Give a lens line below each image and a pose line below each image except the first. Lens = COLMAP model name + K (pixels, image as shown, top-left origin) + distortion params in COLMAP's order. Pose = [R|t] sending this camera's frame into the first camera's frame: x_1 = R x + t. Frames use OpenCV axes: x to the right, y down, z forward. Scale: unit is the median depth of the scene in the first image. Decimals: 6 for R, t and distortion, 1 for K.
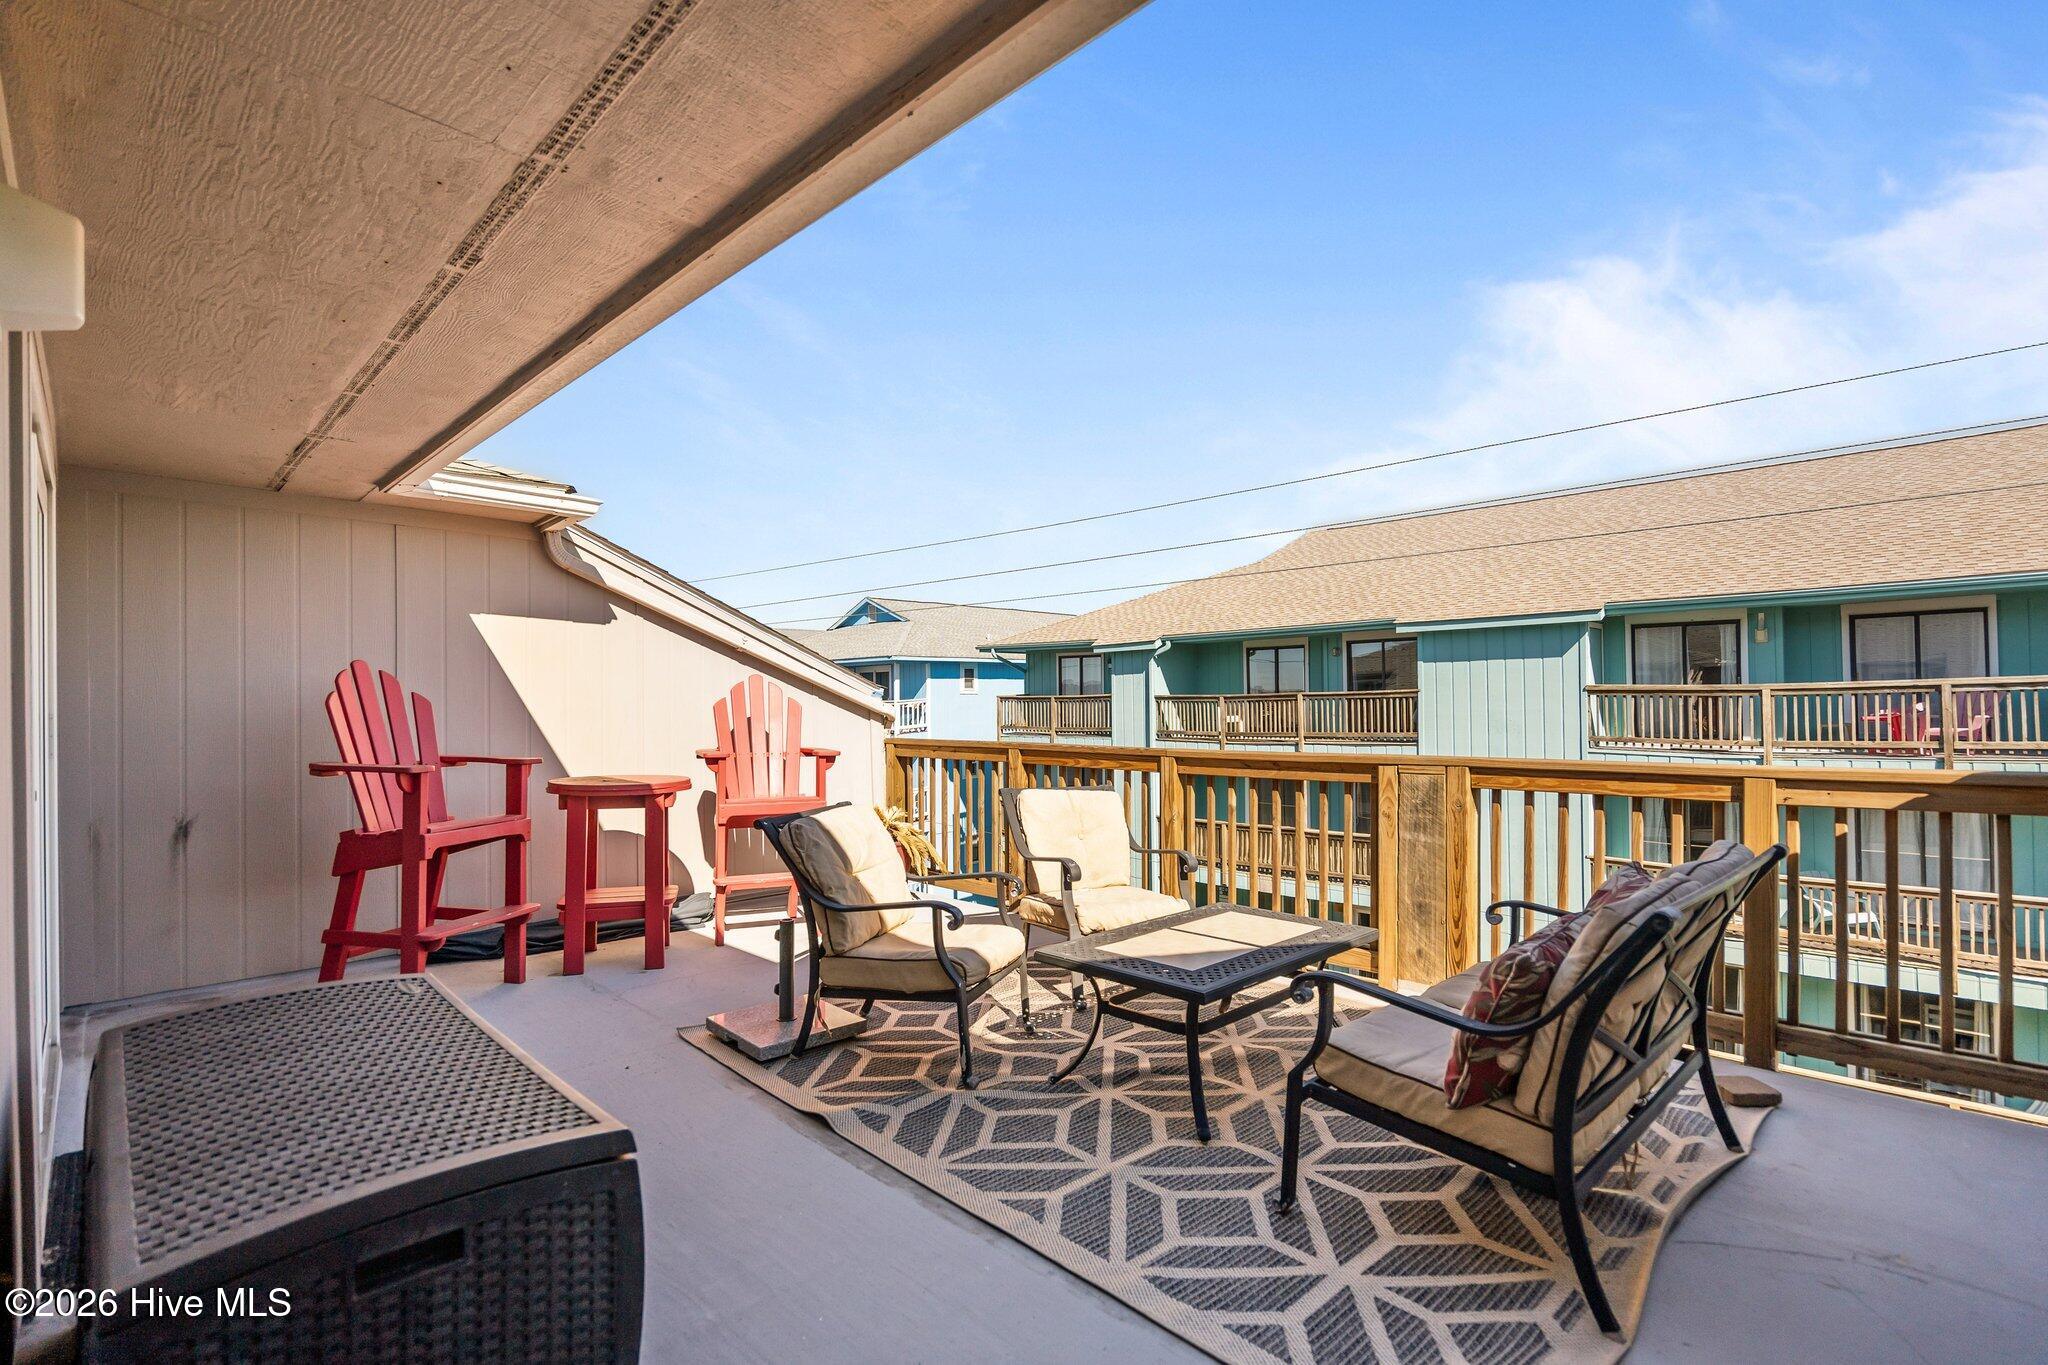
lens RADIAL K [[926.3, 0, 1021.9], [0, 926.3, 692.2], [0, 0, 1]] dist [0.000549, 0.000041]
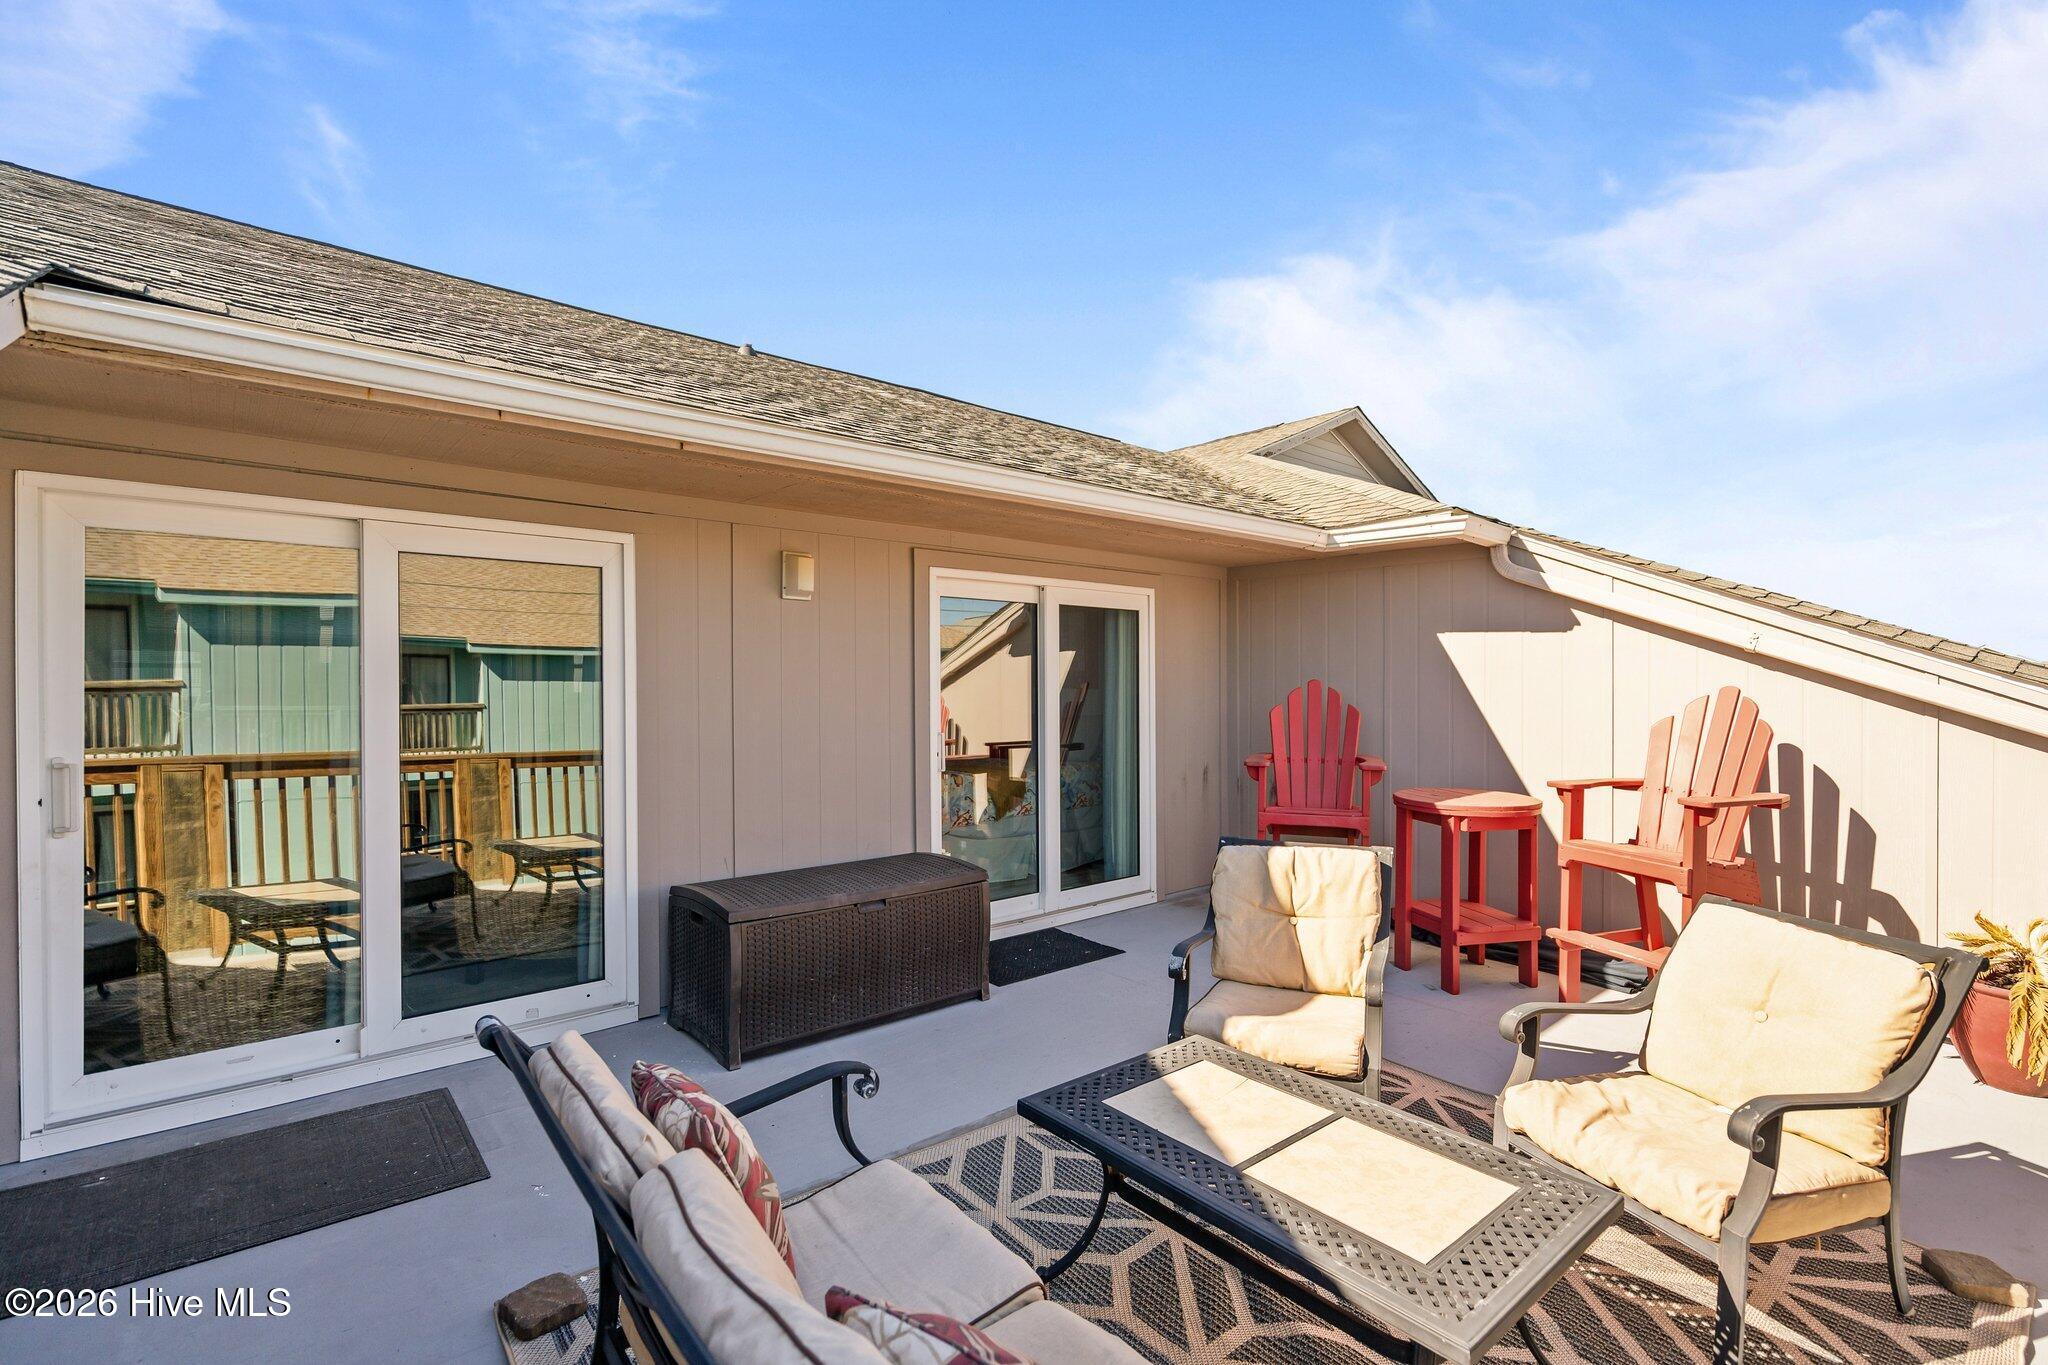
lens RADIAL K [[926.3, 0, 1021.9], [0, 926.3, 692.2], [0, 0, 1]] dist [0.000549, 0.000041]
pose [[-0.081275, 0.016883, -0.996549, 0.612485], [0.014908, 0.999765, 0.015722, -0.040115], [0.996580, -0.013579, -0.081508, 0.628552]]
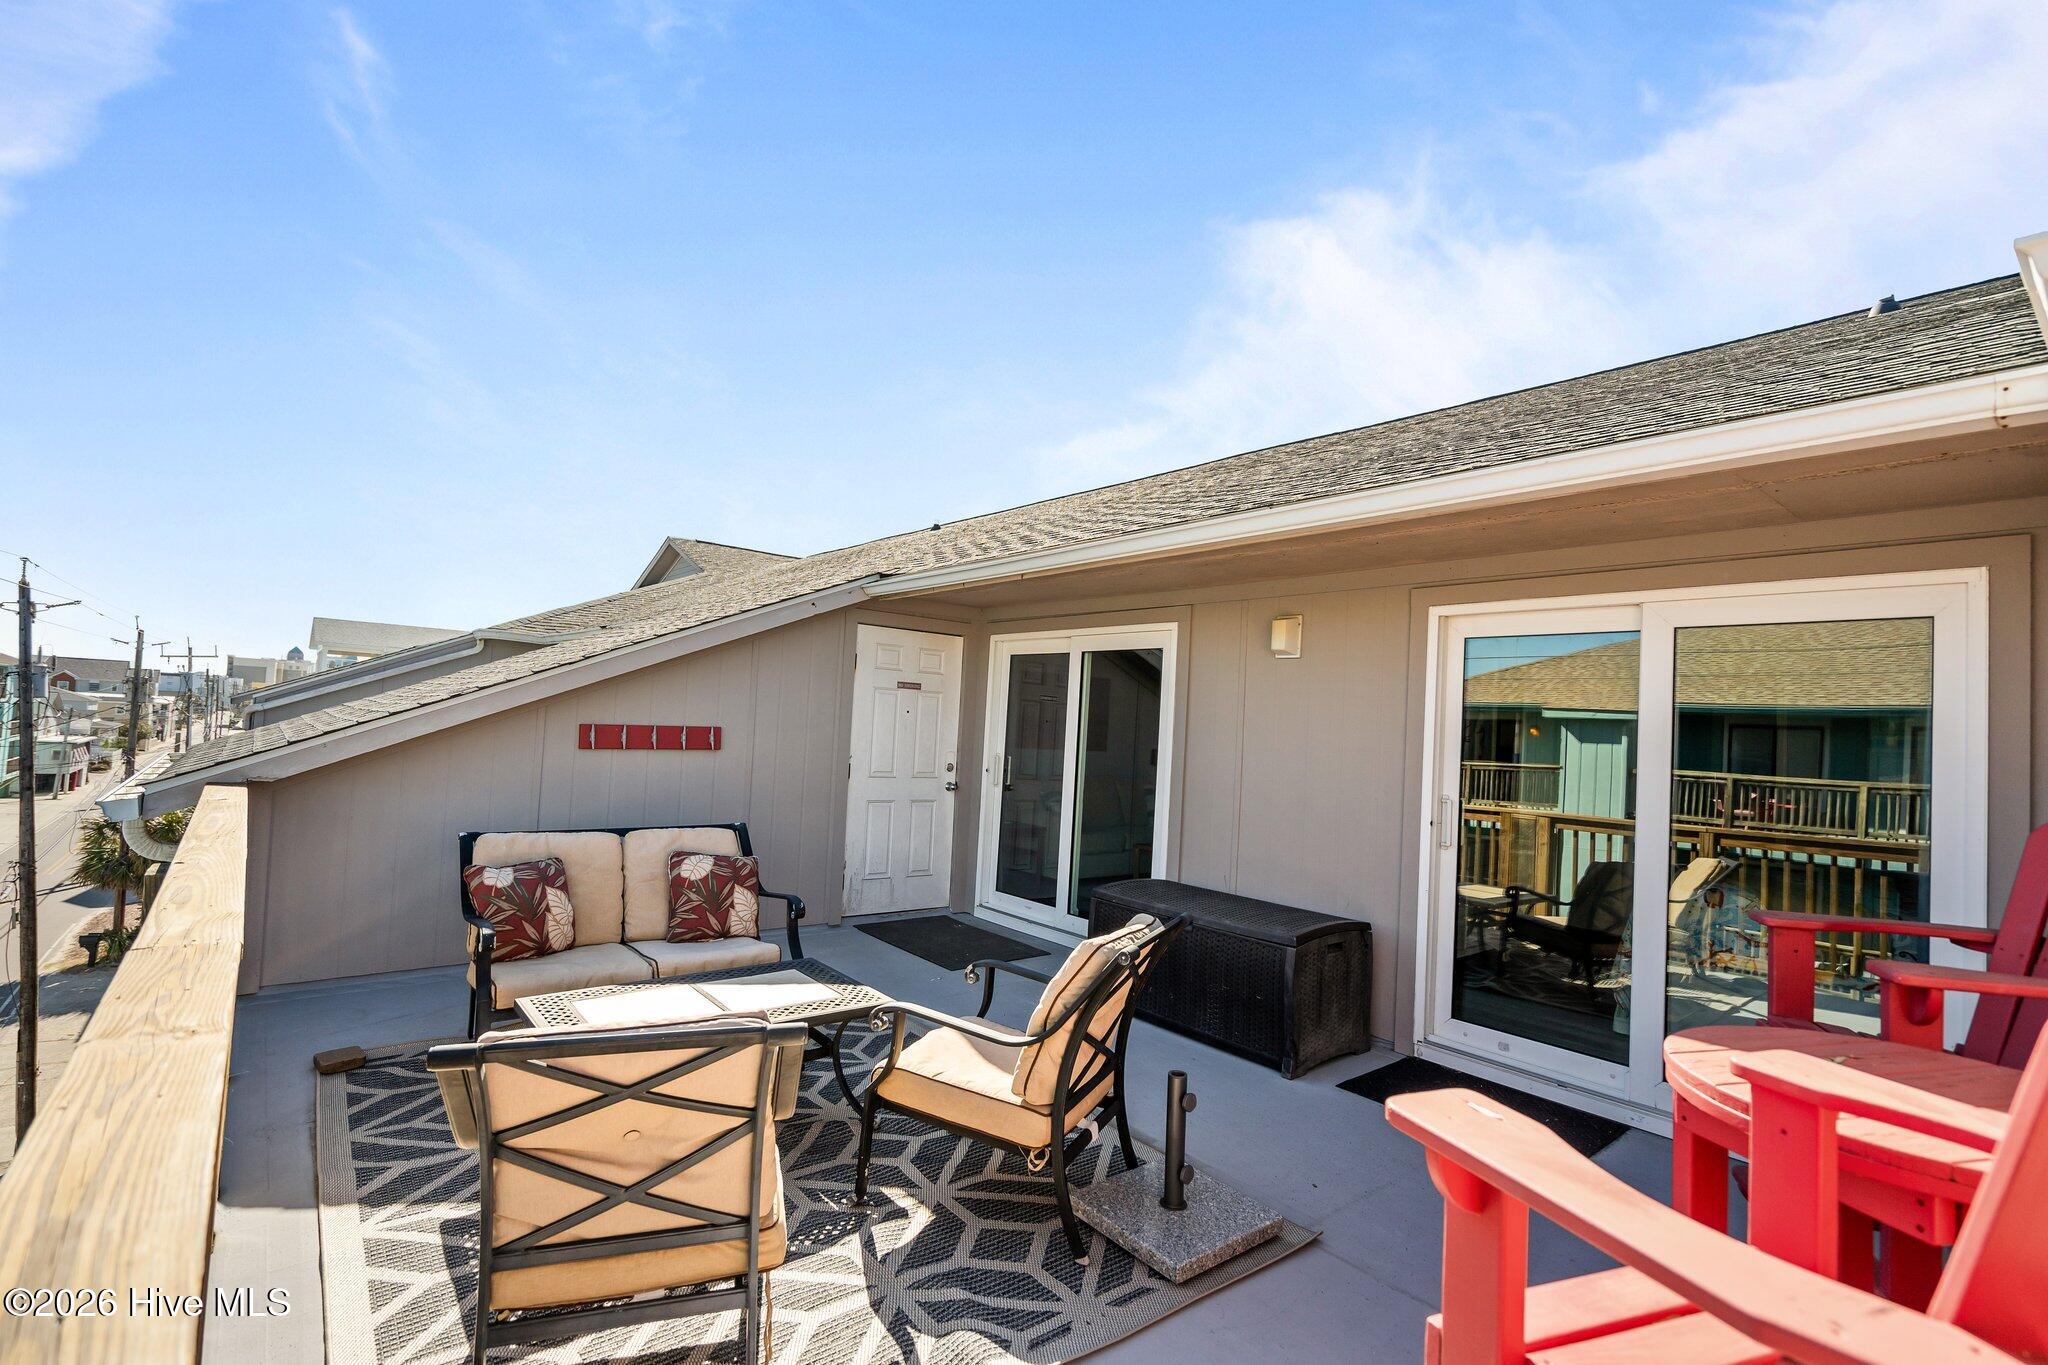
lens RADIAL K [[926.3, 0, 1021.9], [0, 926.3, 692.2], [0, 0, 1]] dist [0.000549, 0.000041]
pose [[-0.994376, -0.033387, 0.100509, -0.190526], [-0.038684, 0.997938, -0.051219, -0.016719], [-0.098592, -0.054819, -0.993617, 1.456493]]
